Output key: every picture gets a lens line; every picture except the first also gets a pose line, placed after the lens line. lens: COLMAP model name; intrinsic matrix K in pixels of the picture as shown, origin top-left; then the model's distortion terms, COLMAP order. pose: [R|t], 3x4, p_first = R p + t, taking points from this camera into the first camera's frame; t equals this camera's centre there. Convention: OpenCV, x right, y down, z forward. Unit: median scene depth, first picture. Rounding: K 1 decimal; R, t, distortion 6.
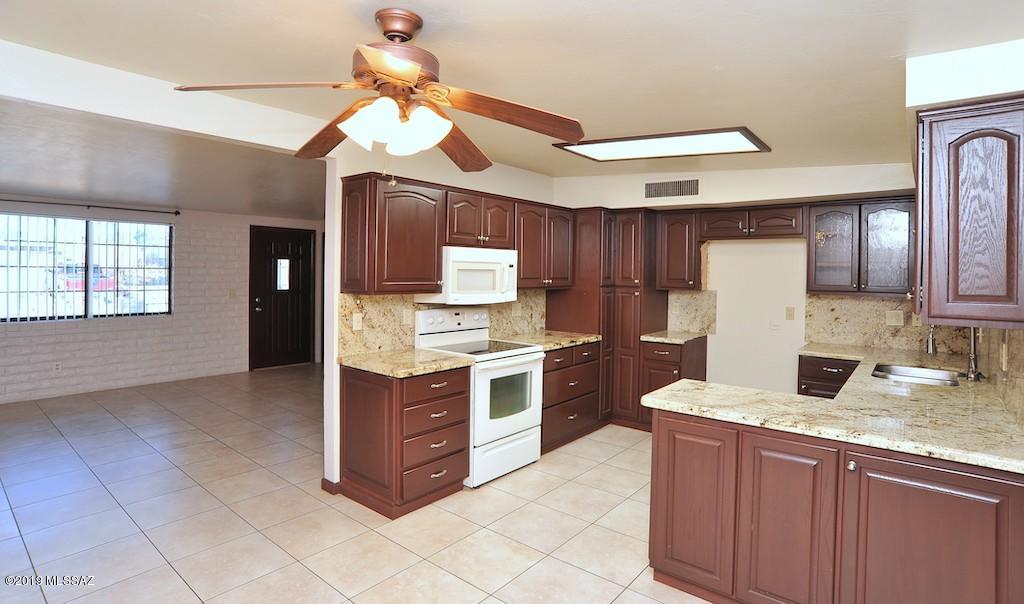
lens RADIAL K [[545.2, 0, 491.6], [0, 545.2, 275.1], [0, 0, 1]] dist [-0.076287, 0.028784]
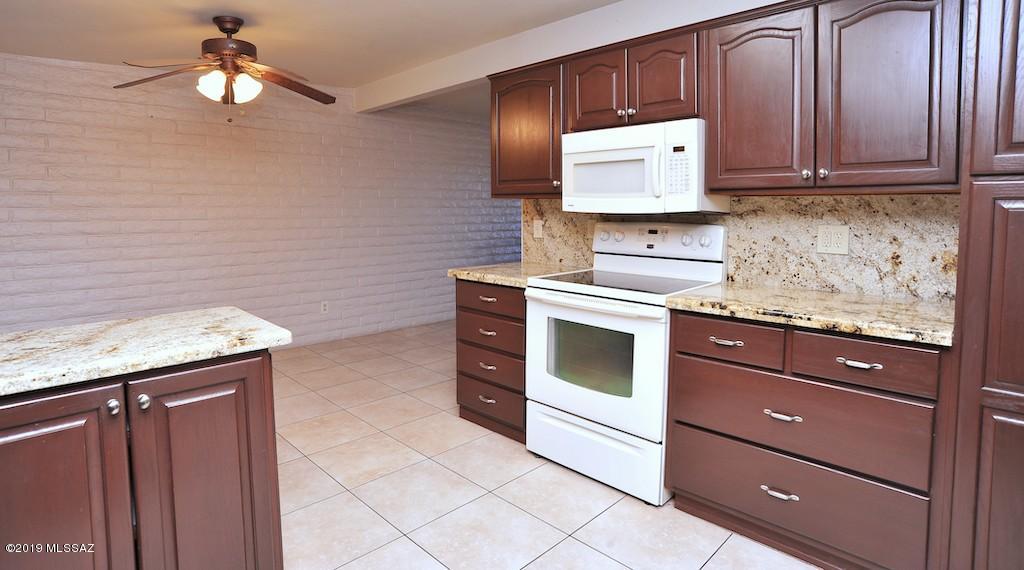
lens RADIAL K [[515.5, 0, 485.6], [0, 515.5, 238.2], [0, 0, 1]] dist [-0.059218, 0.000642]
pose [[-0.102811, 0.044394, -0.993710, 0.570957], [-0.011047, 0.998891, 0.045768, 0.052322], [0.994640, 0.015683, -0.102207, 0.849230]]
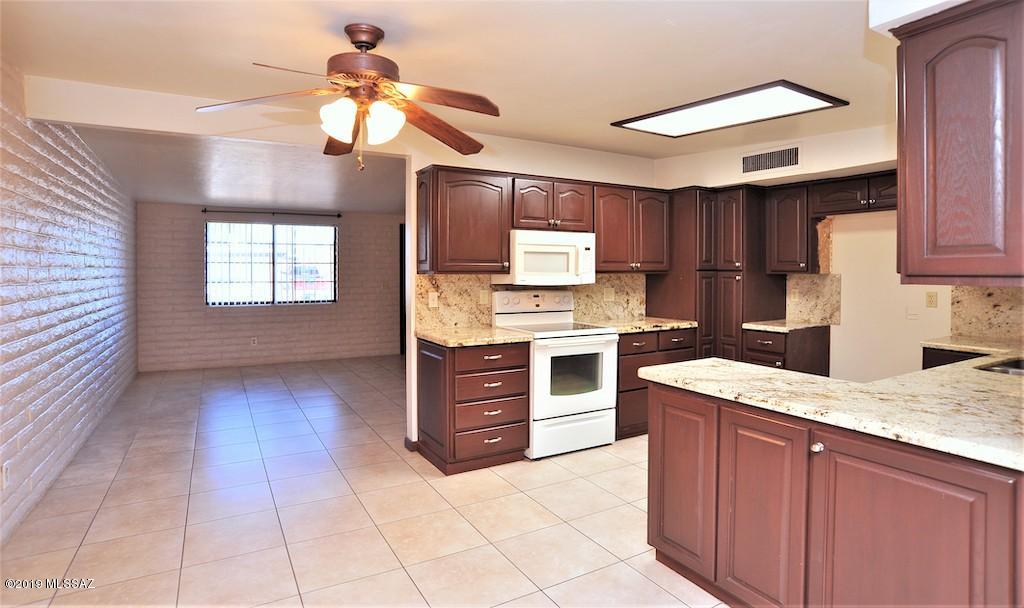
lens RADIAL K [[545.2, 0, 478.7], [0, 545.2, 277.0], [0, 0, 1]] dist [-0.076287, 0.028784]
pose [[0.928405, -0.007081, -0.371503, 0.220385], [0.007452, 0.999972, -0.000436, 0.033856], [0.371496, -0.002364, 0.928431, -0.011617]]
